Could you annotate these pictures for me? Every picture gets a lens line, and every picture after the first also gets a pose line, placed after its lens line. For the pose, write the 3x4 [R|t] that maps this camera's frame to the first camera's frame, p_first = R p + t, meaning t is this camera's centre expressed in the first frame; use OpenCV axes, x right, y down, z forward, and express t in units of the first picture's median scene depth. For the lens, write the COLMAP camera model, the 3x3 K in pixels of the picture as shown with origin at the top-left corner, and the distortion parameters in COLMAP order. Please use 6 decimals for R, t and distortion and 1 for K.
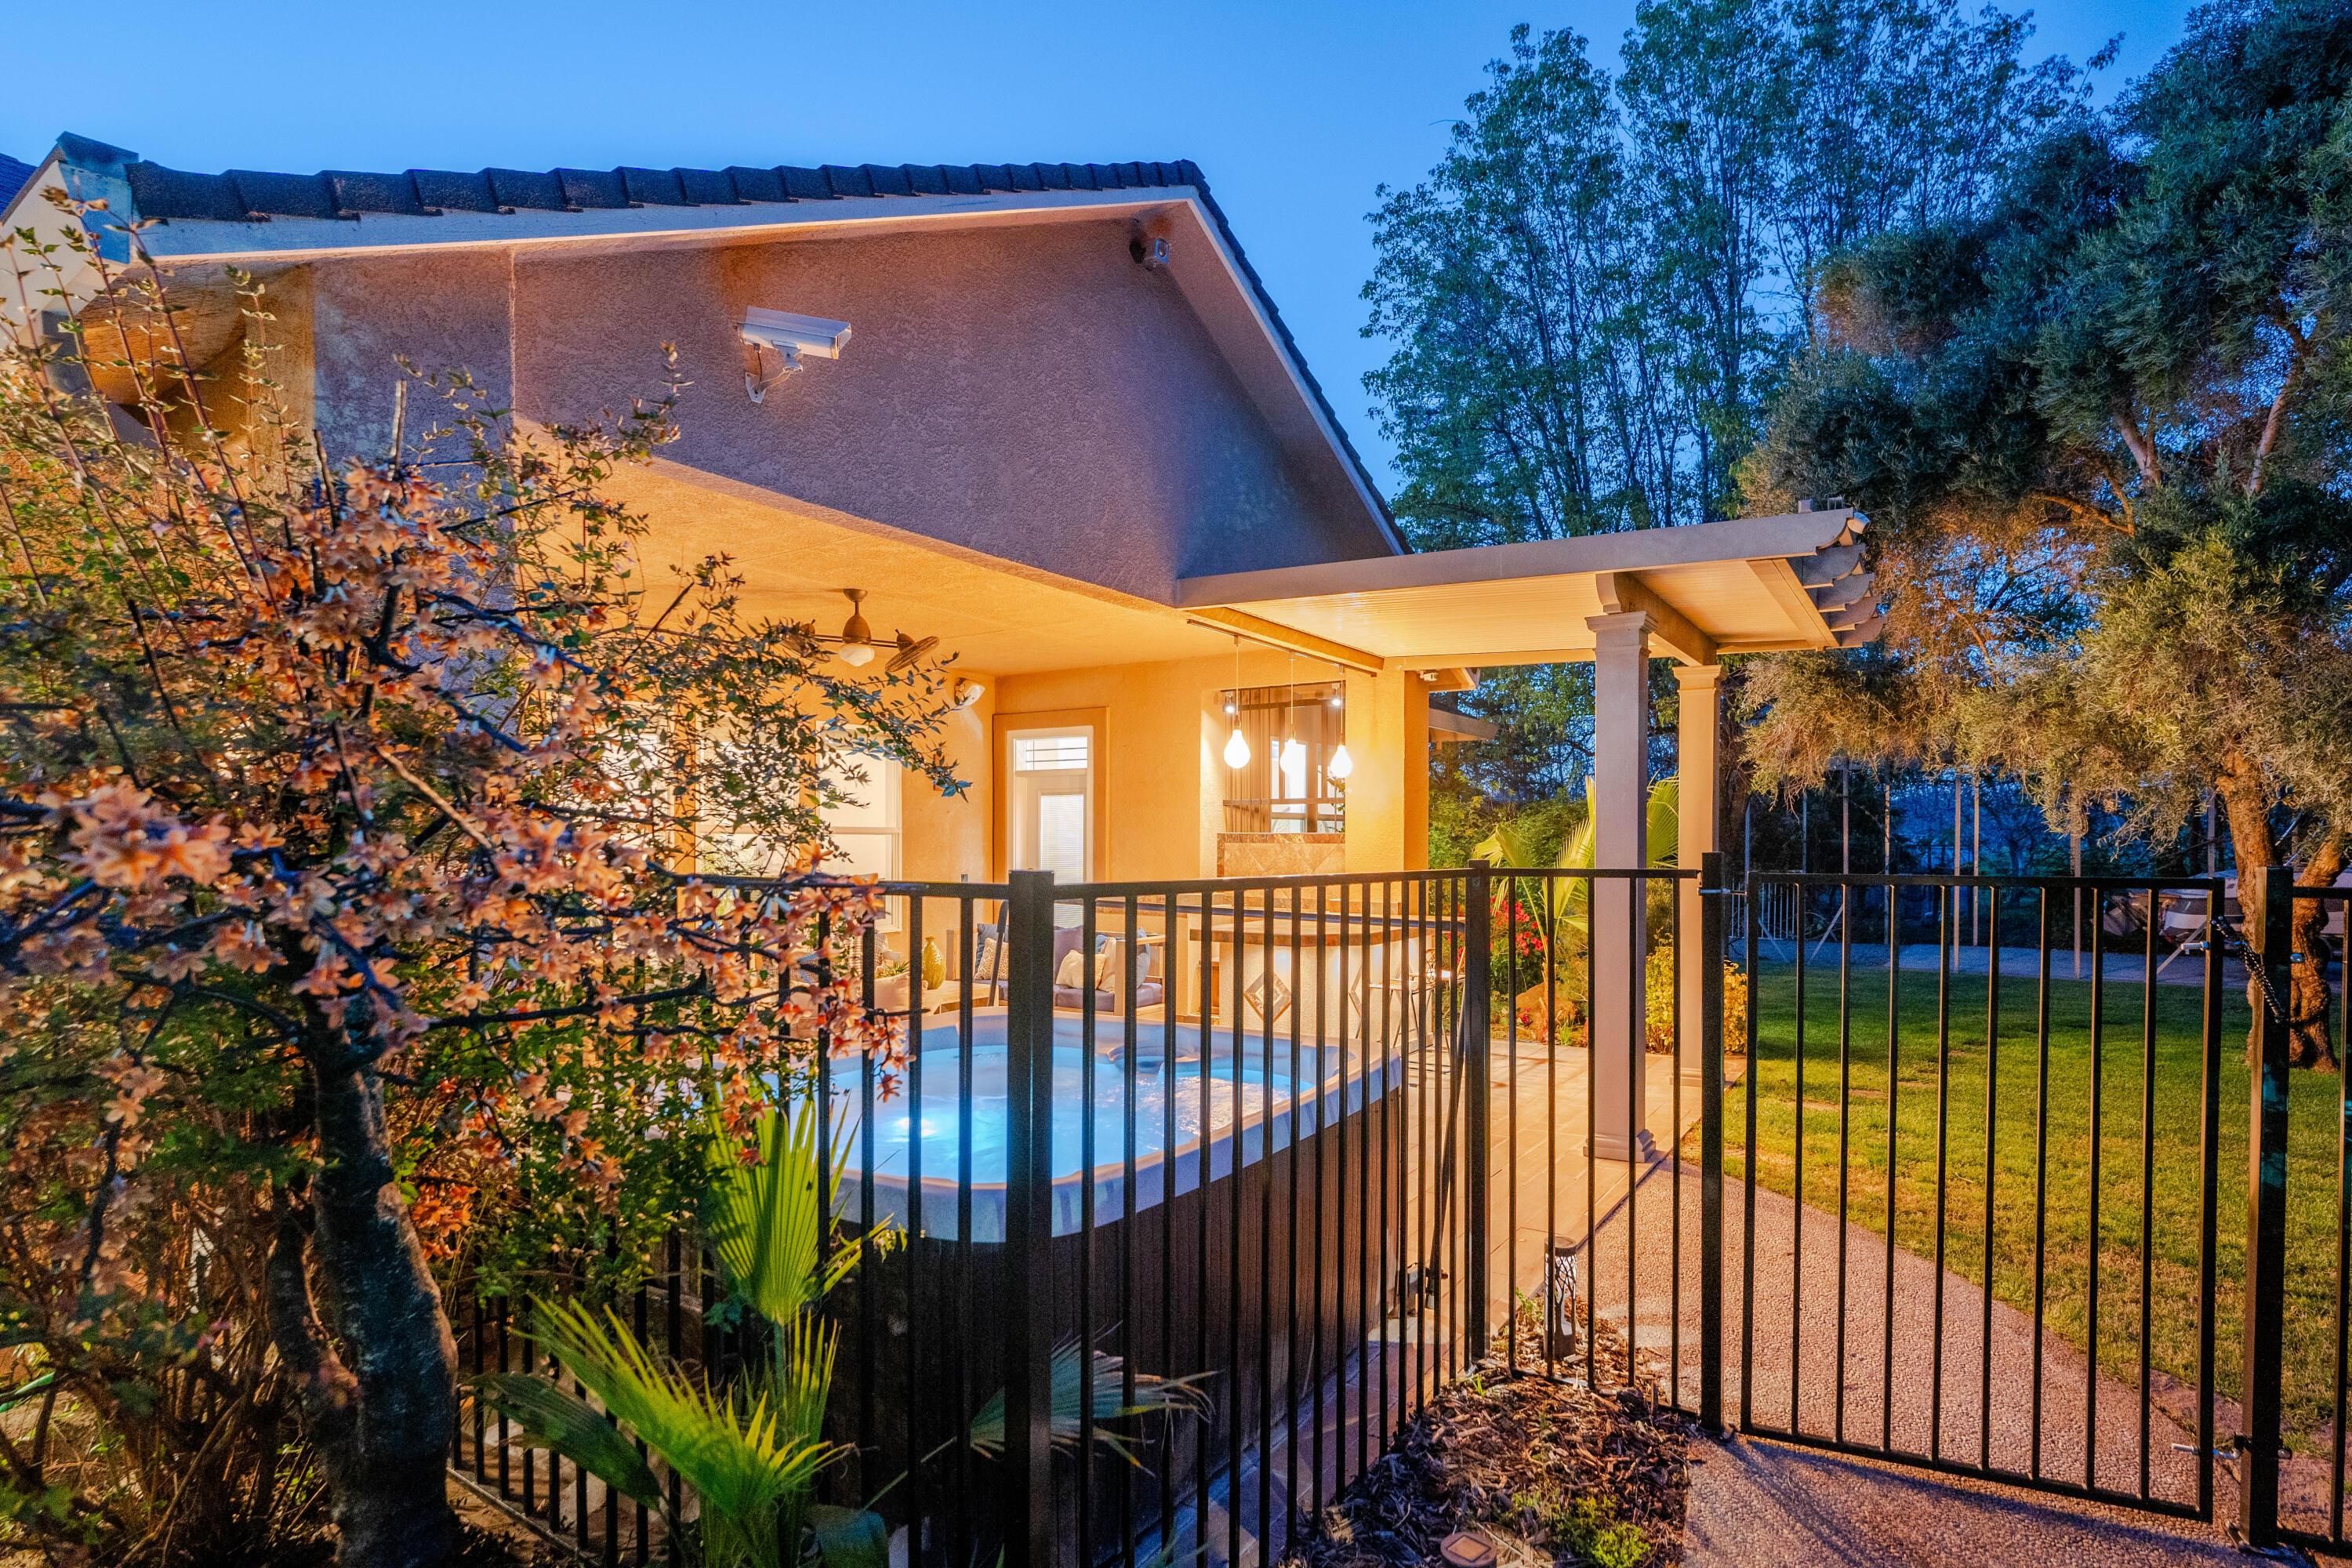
lens RADIAL K [[1078.3, 0, 1237.6], [0, 1078.3, 823.0], [0, 0, 1]] dist [-0.014634, -0.000337]
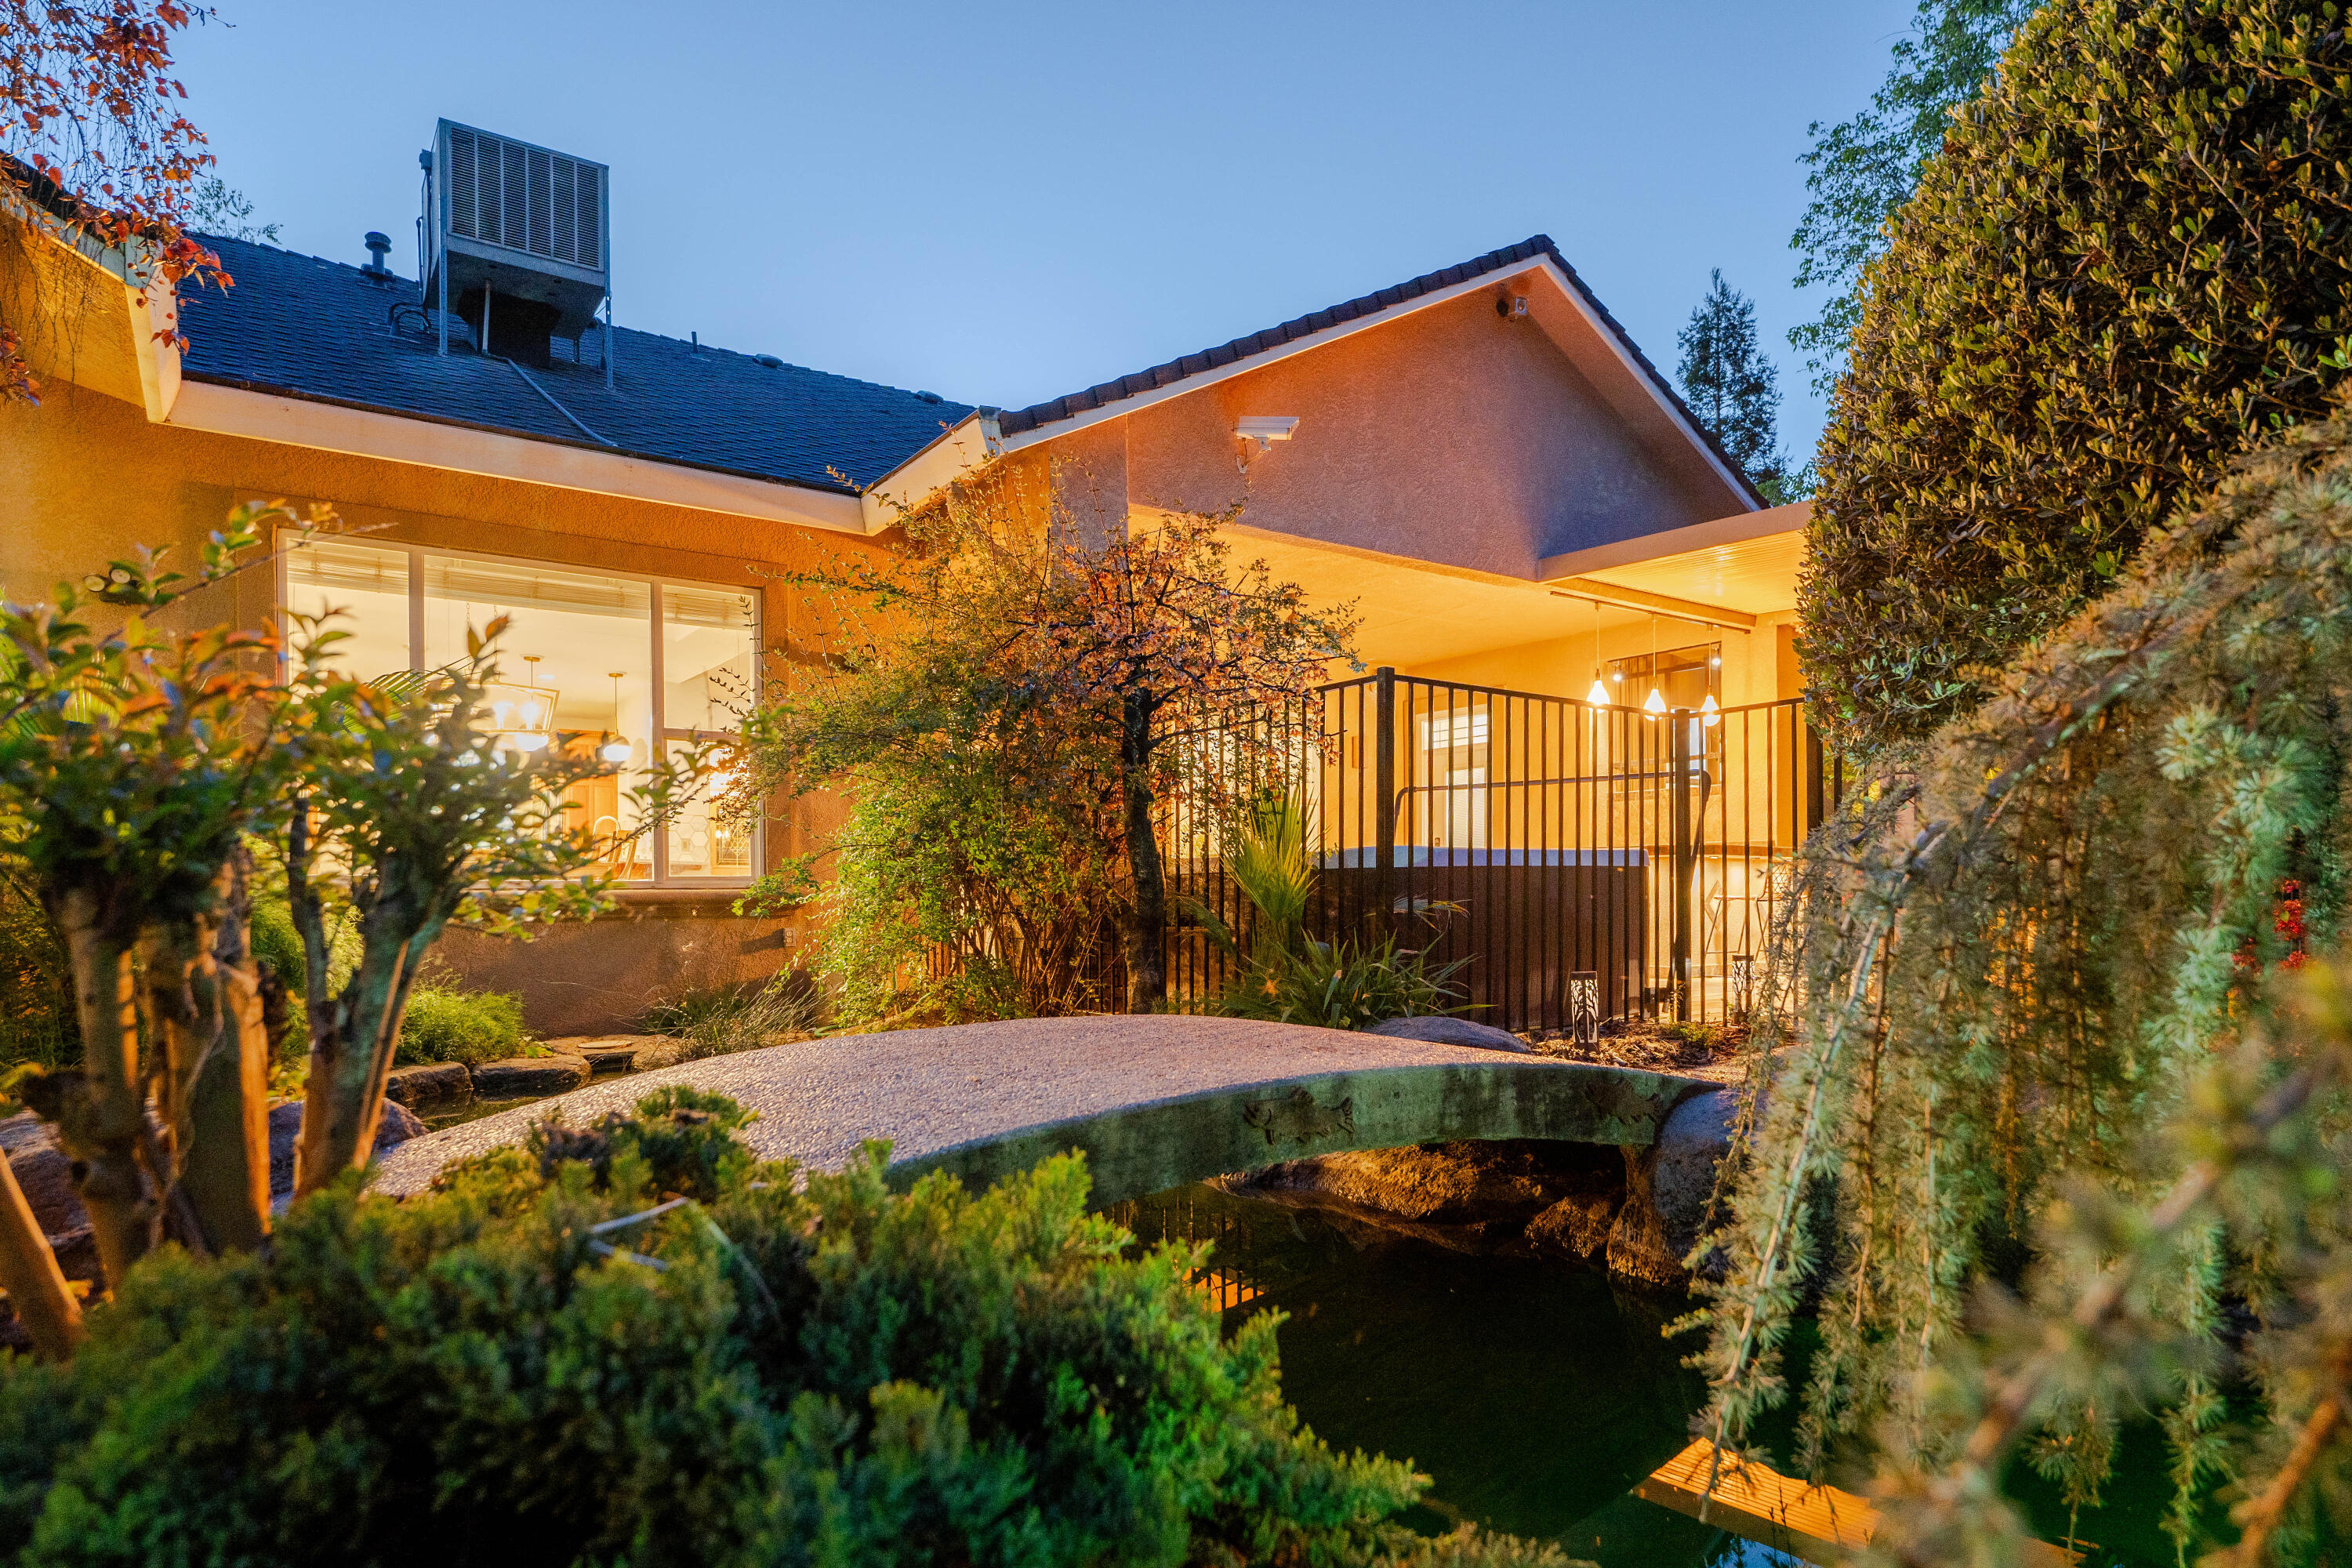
lens RADIAL K [[1271.0, 0, 1172.4], [0, 1271.0, 869.5], [0, 0, 1]] dist [-0.003512, -0.000913]
pose [[0.914270, -0.002764, -0.405096, 0.166544], [-0.000177, 0.999974, -0.007223, 0.160117], [0.405105, 0.006676, 0.914246, -0.575611]]
